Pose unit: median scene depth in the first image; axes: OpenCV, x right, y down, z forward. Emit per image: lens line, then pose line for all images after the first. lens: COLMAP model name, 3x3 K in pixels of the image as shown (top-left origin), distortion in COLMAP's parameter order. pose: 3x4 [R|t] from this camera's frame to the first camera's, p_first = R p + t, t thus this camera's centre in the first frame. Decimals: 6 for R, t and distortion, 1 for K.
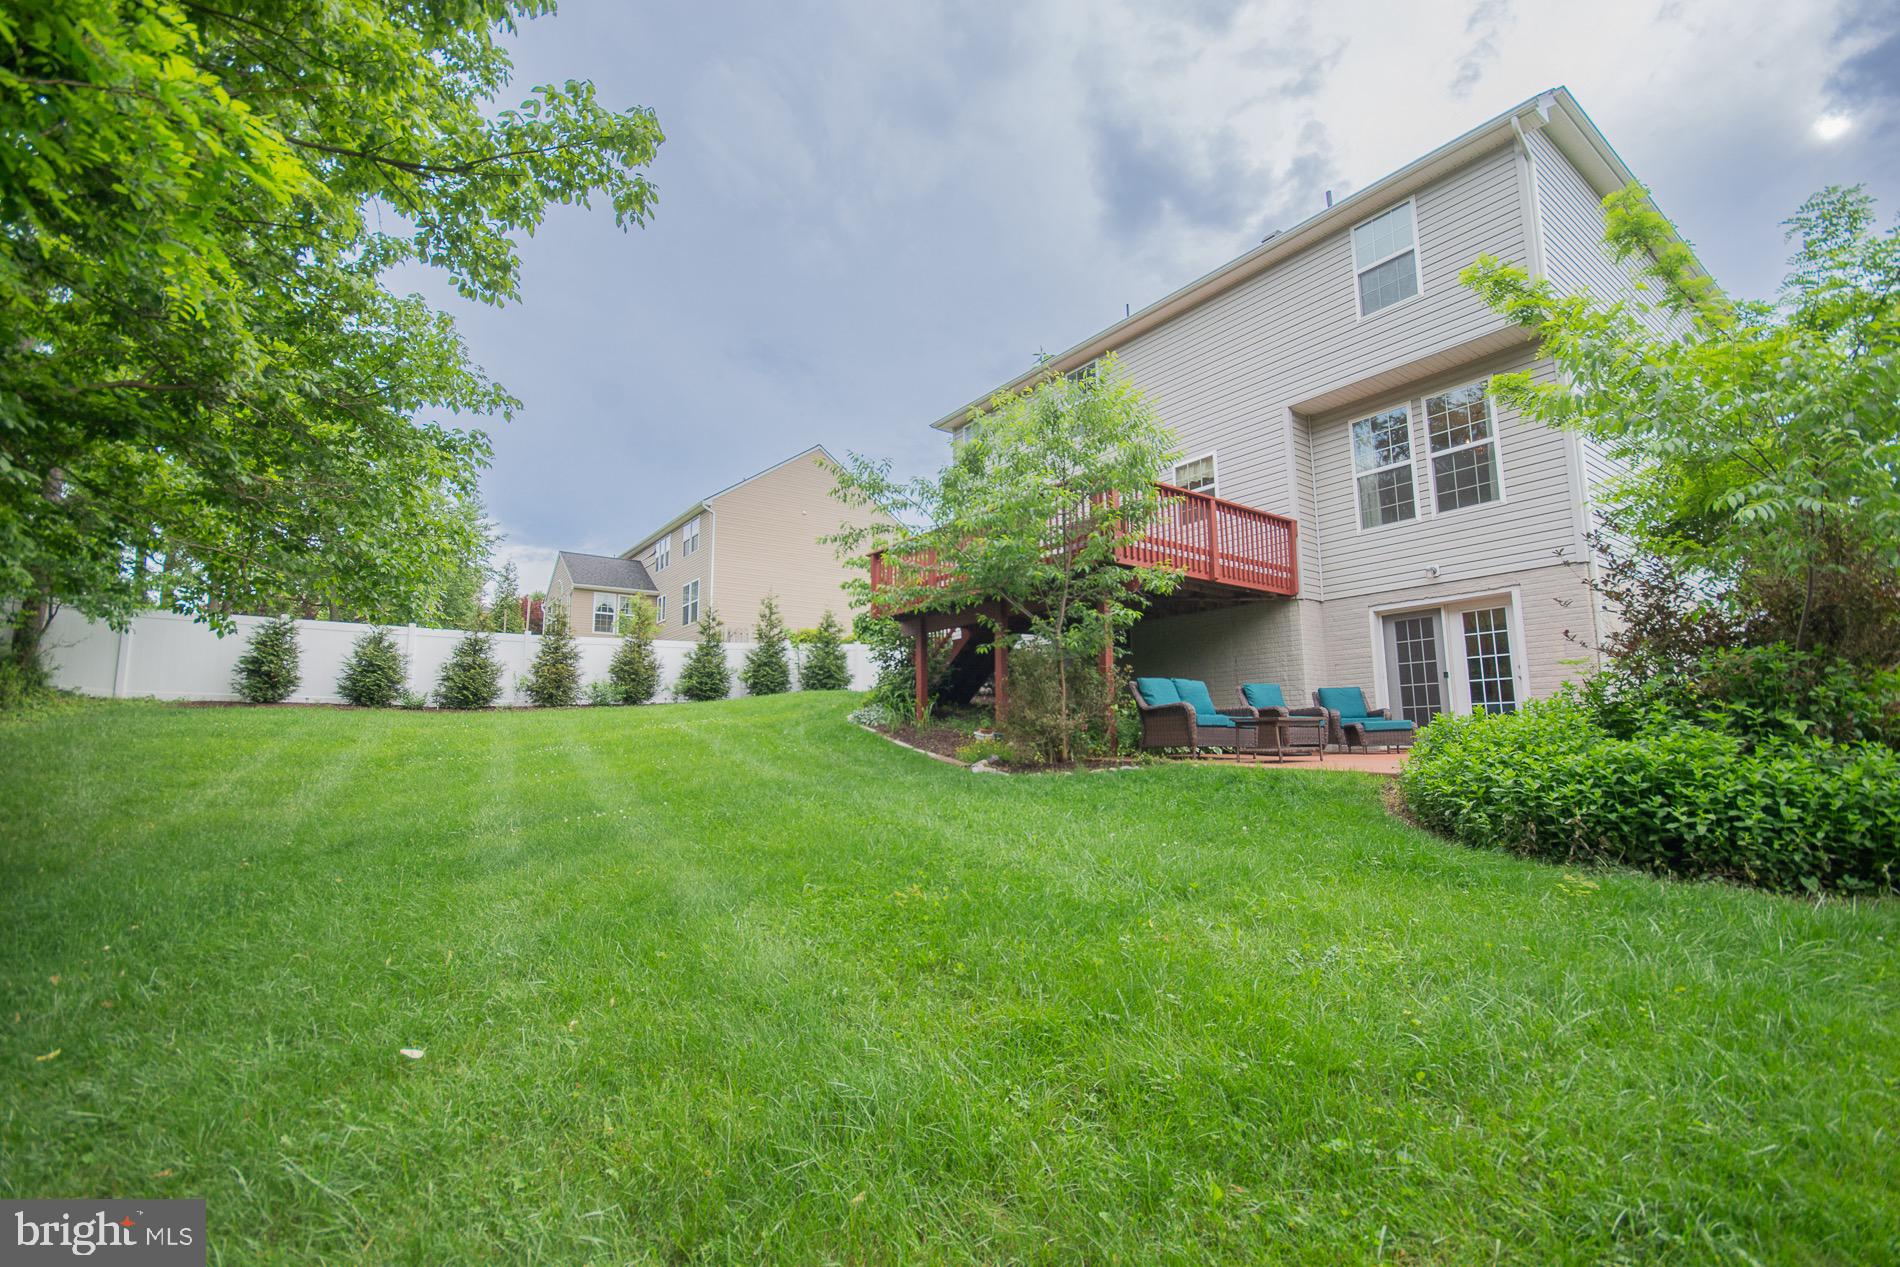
lens RADIAL K [[843.3, 0, 946.6], [0, 843.3, 630.9], [0, 0, 1]] dist [0.001225, -0.000127]
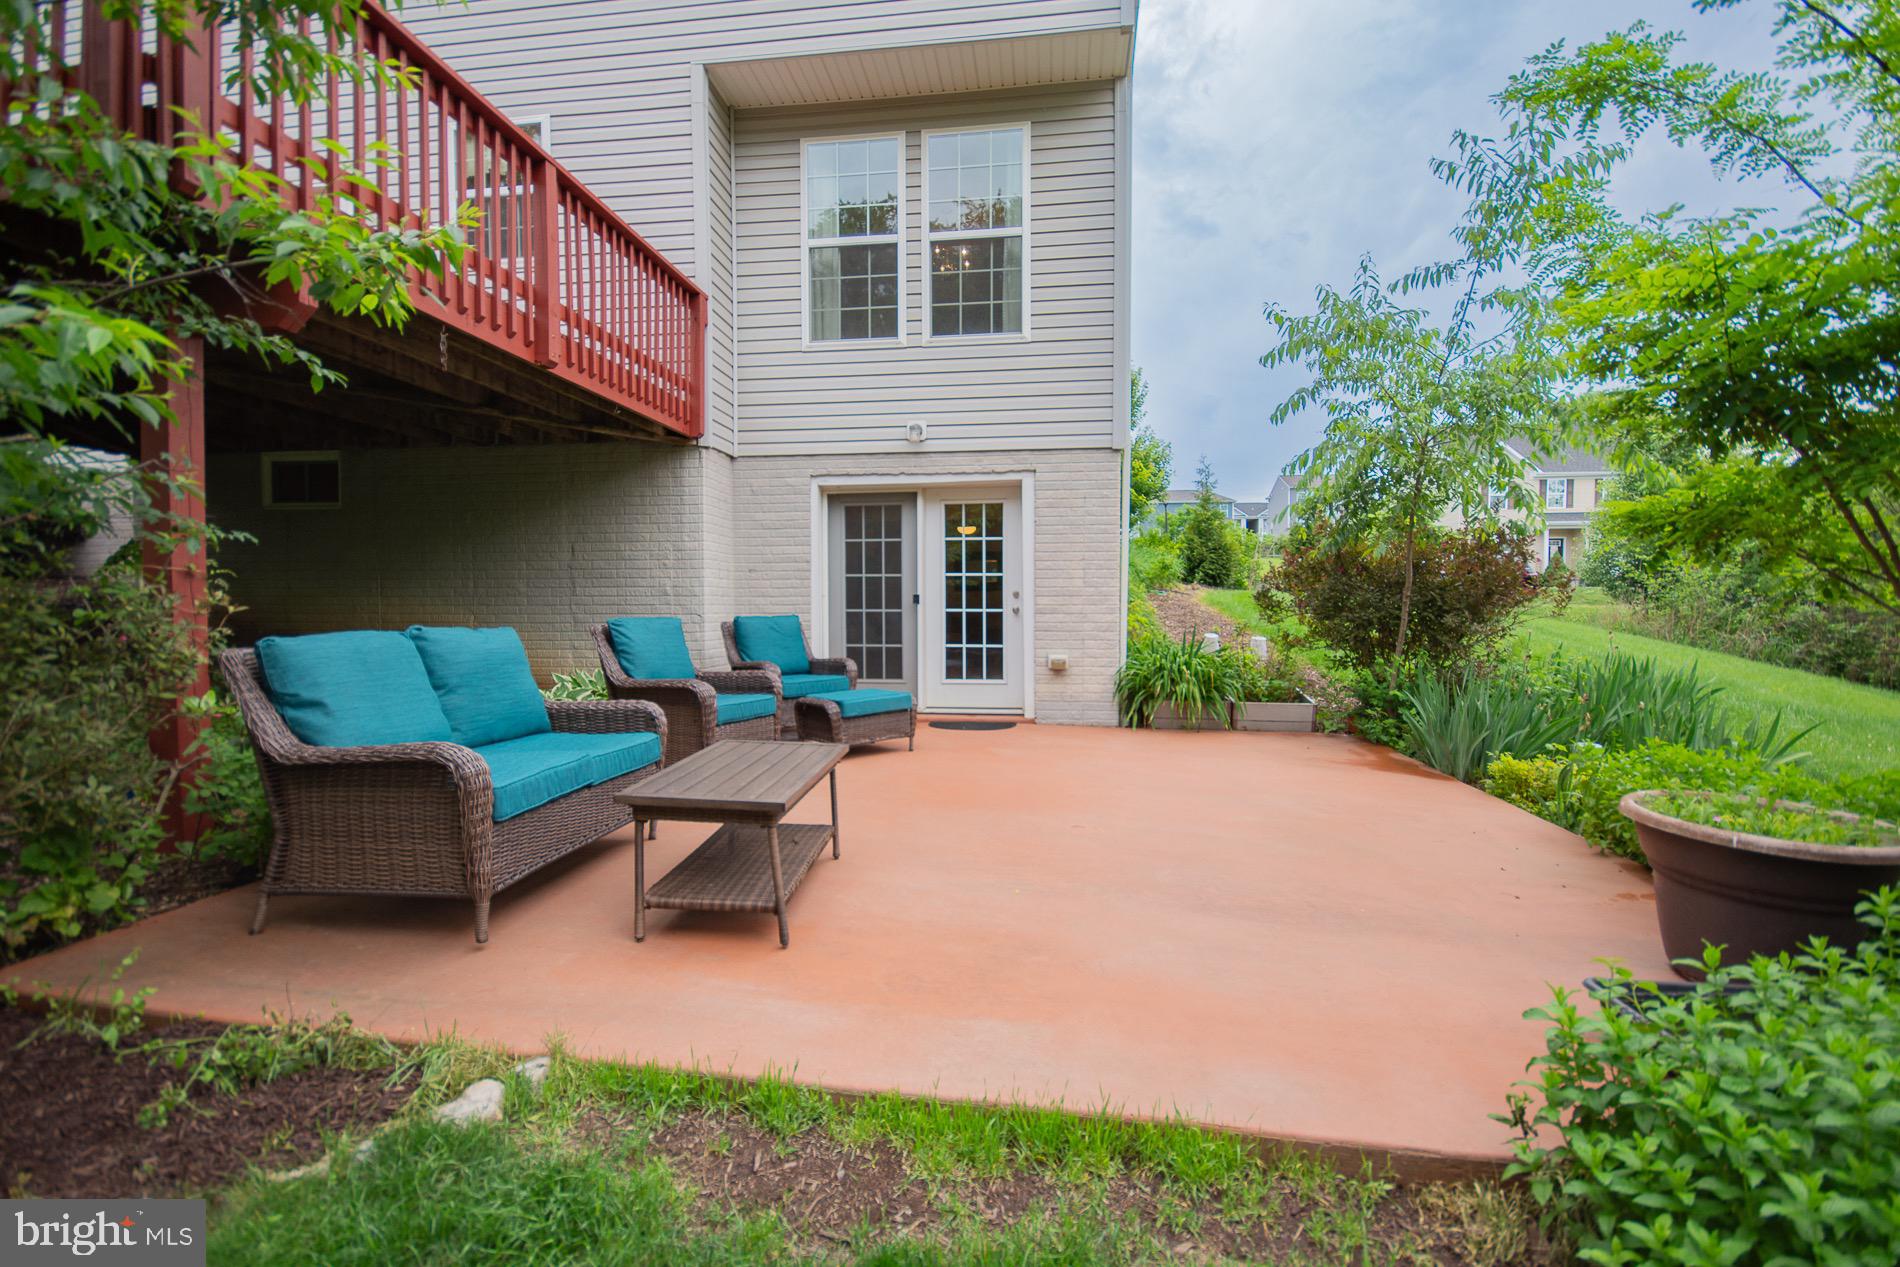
lens RADIAL K [[819.5, 0, 942.7], [0, 819.5, 639.4], [0, 0, 1]] dist [0.002708, -0.012799]
pose [[0.698450, -0.018128, 0.715429, 0.156909], [-0.108147, 0.985525, 0.130553, -0.001292], [-0.707440, -0.168556, 0.686379, 0.543908]]
